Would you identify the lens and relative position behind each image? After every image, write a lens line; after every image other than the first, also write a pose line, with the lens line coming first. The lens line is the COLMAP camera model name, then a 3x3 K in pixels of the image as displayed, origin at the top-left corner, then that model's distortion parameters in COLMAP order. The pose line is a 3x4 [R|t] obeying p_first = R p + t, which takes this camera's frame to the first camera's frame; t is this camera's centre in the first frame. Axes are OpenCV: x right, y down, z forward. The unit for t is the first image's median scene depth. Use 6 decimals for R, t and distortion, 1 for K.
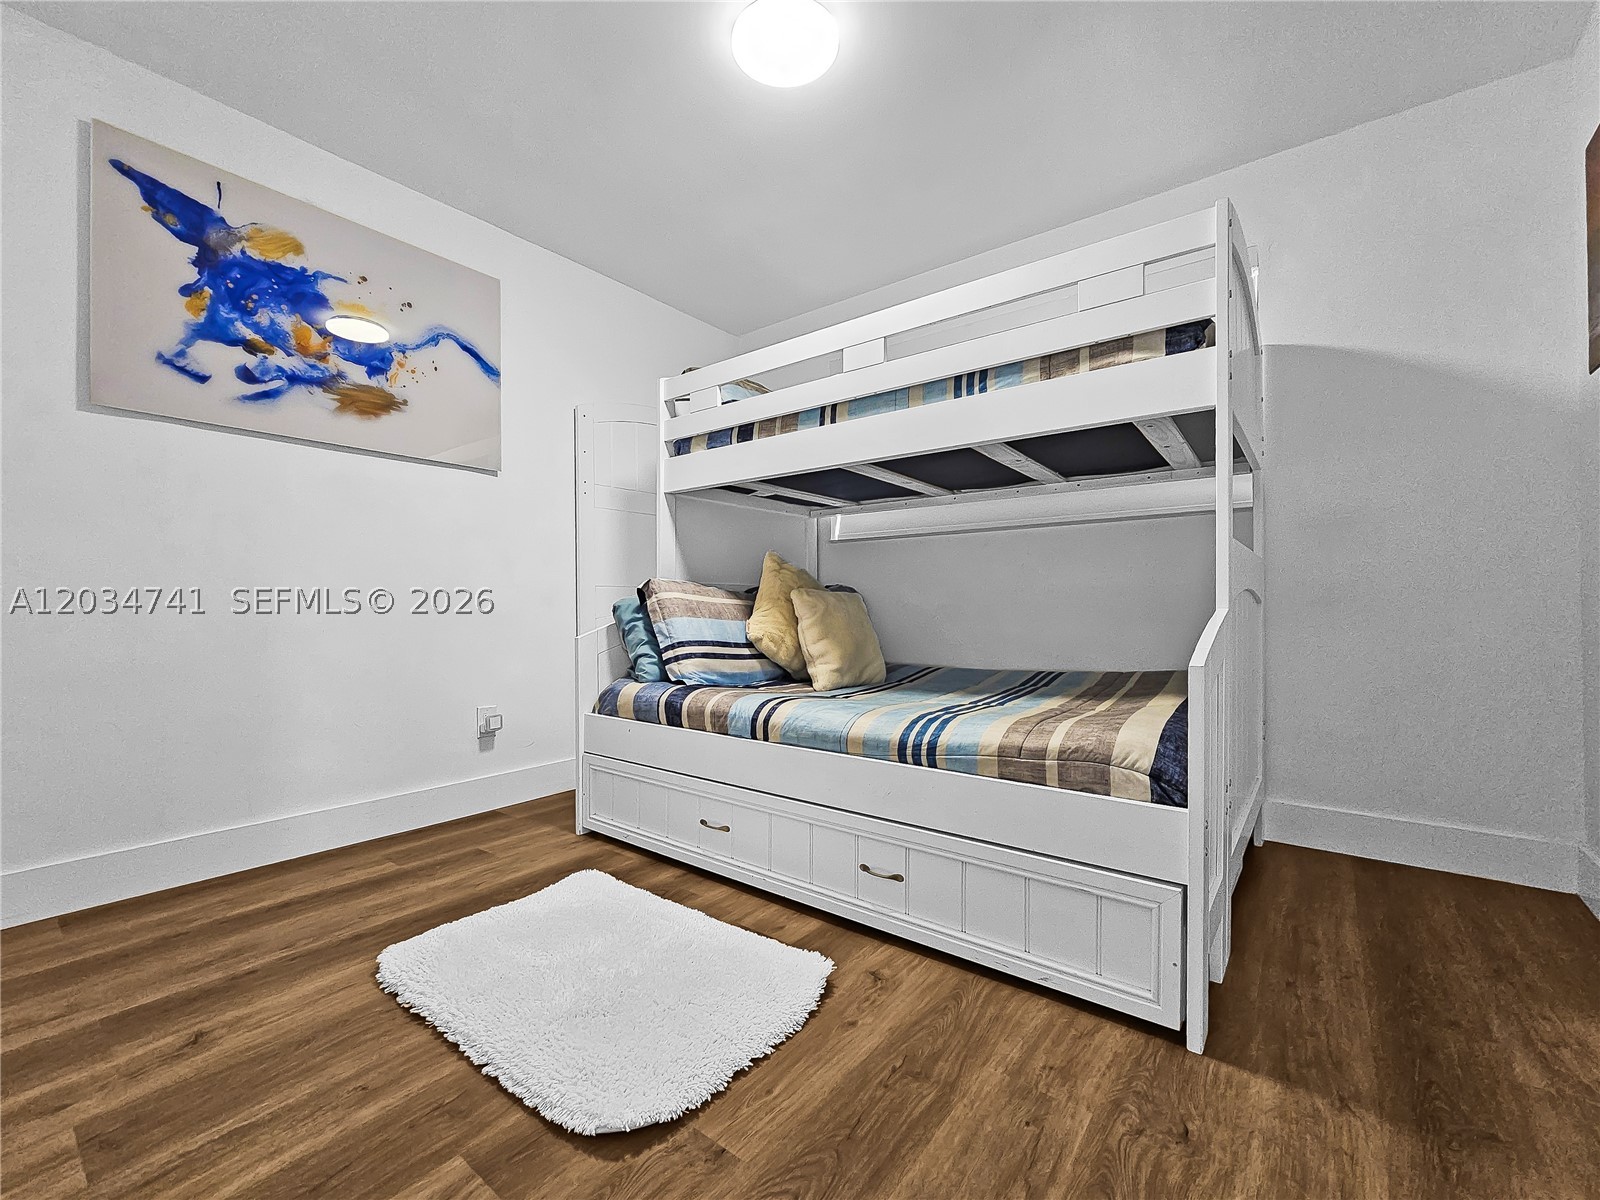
lens RADIAL K [[686.4, 0, 793.0], [0, 686.4, 609.1], [0, 0, 1]] dist [-0.004817, 0.000839]
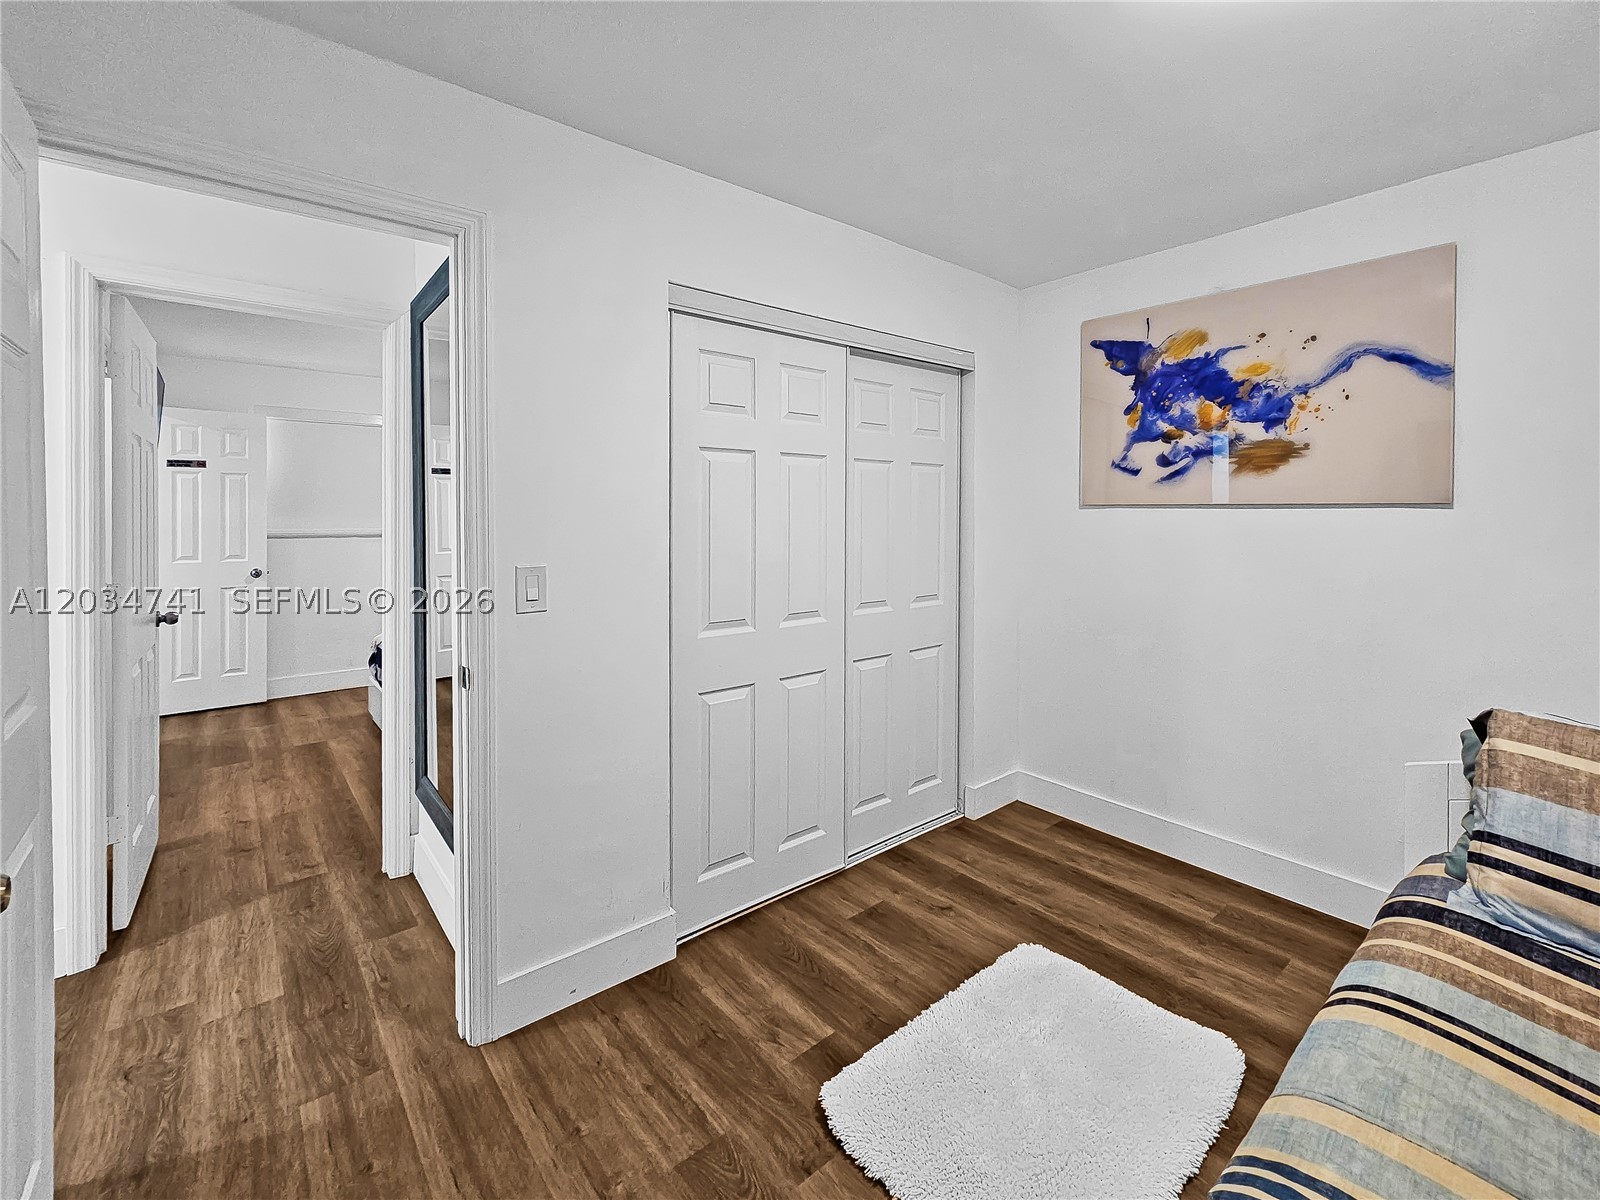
lens RADIAL K [[686.4, 0, 783.8], [0, 686.4, 518.4], [0, 0, 1]] dist [-0.004817, 0.000839]
pose [[-0.224261, 0.005982, -0.974511, 0.578757], [-0.000184, 0.999981, 0.006181, -0.241952], [0.974529, 0.001565, -0.224256, 0.596970]]
